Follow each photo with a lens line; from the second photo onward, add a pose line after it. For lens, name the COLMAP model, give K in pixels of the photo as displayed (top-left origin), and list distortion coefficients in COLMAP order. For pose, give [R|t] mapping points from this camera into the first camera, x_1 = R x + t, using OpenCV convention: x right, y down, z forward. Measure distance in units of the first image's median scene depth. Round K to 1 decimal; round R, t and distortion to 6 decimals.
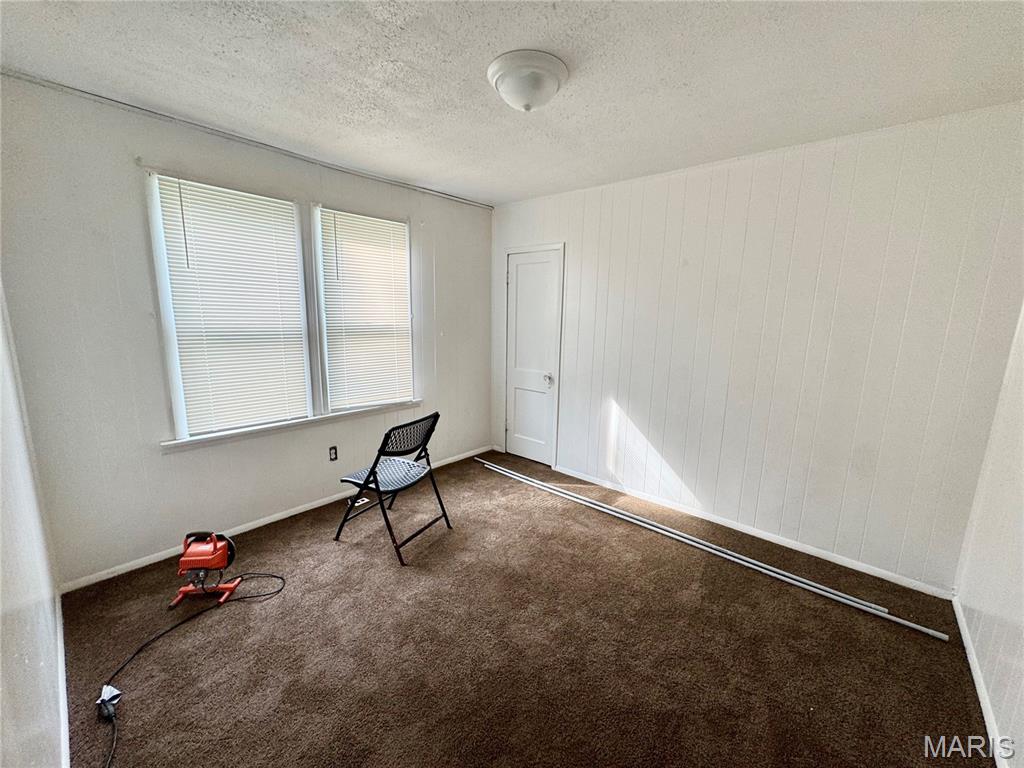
lens RADIAL K [[406.1, 0, 511.8], [0, 406.1, 383.2], [0, 0, 1]] dist [-0.010169, 0.000517]
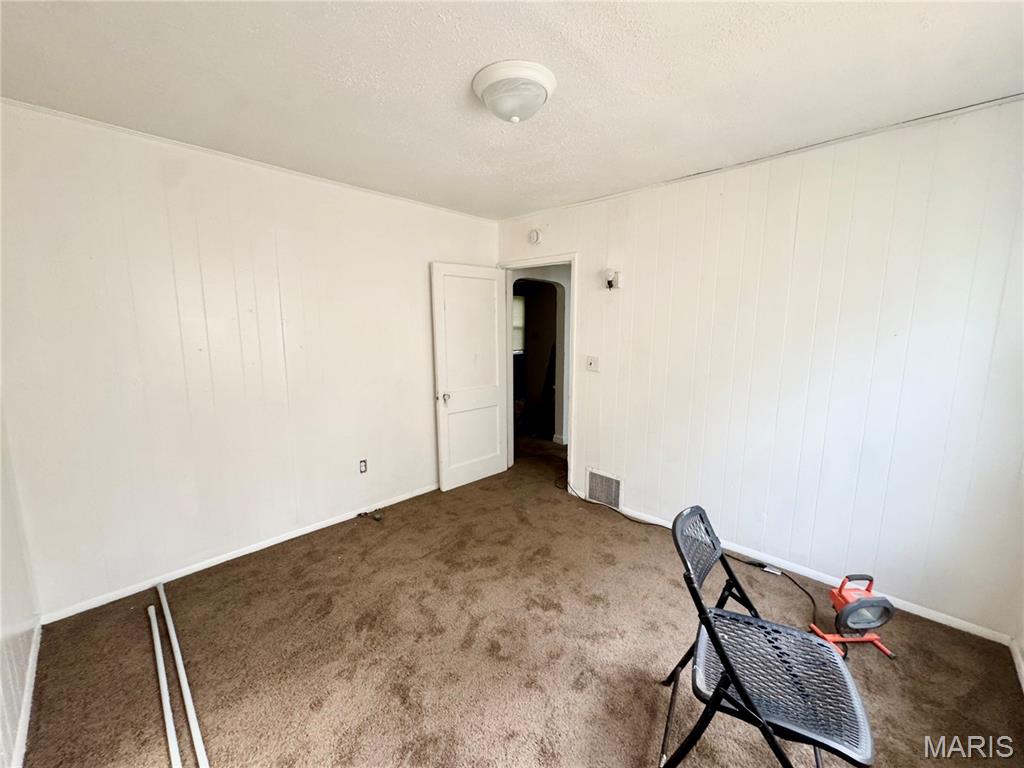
lens RADIAL K [[406.1, 0, 512.4], [0, 406.1, 384.2], [0, 0, 1]] dist [-0.010169, 0.000517]
pose [[-0.998995, -0.027138, 0.035665, -0.007461], [-0.014726, 0.950400, 0.310681, -0.232035], [-0.042327, 0.309843, -0.949845, 1.297296]]
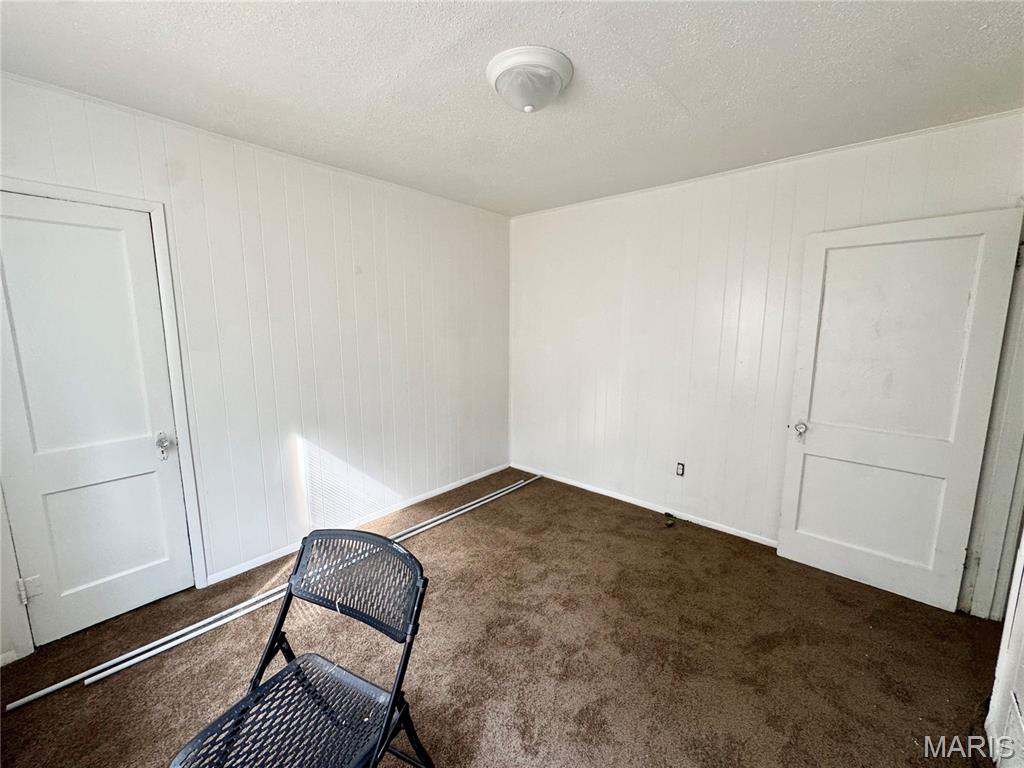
lens RADIAL K [[406.1, 0, 509.0], [0, 406.1, 386.3], [0, 0, 1]] dist [-0.010169, 0.000517]
pose [[-0.011611, -0.178641, 0.983846, -0.605540], [0.167042, 0.969740, 0.178051, -0.145593], [-0.985881, 0.166411, 0.018581, 0.696865]]
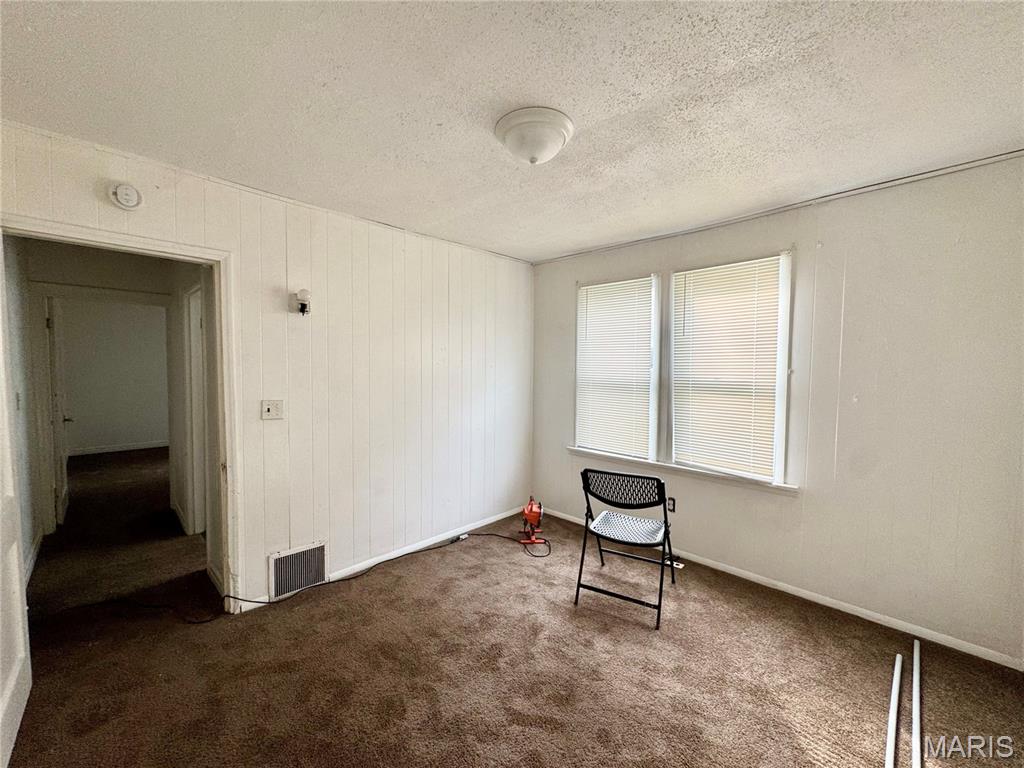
lens RADIAL K [[406.1, 0, 511.9], [0, 406.1, 385.1], [0, 0, 1]] dist [-0.010169, 0.000517]
pose [[-0.054656, 0.027340, -0.998131, 0.653632], [-0.177786, 0.983386, 0.036672, -0.097114], [0.982550, 0.179458, -0.048887, 0.670168]]
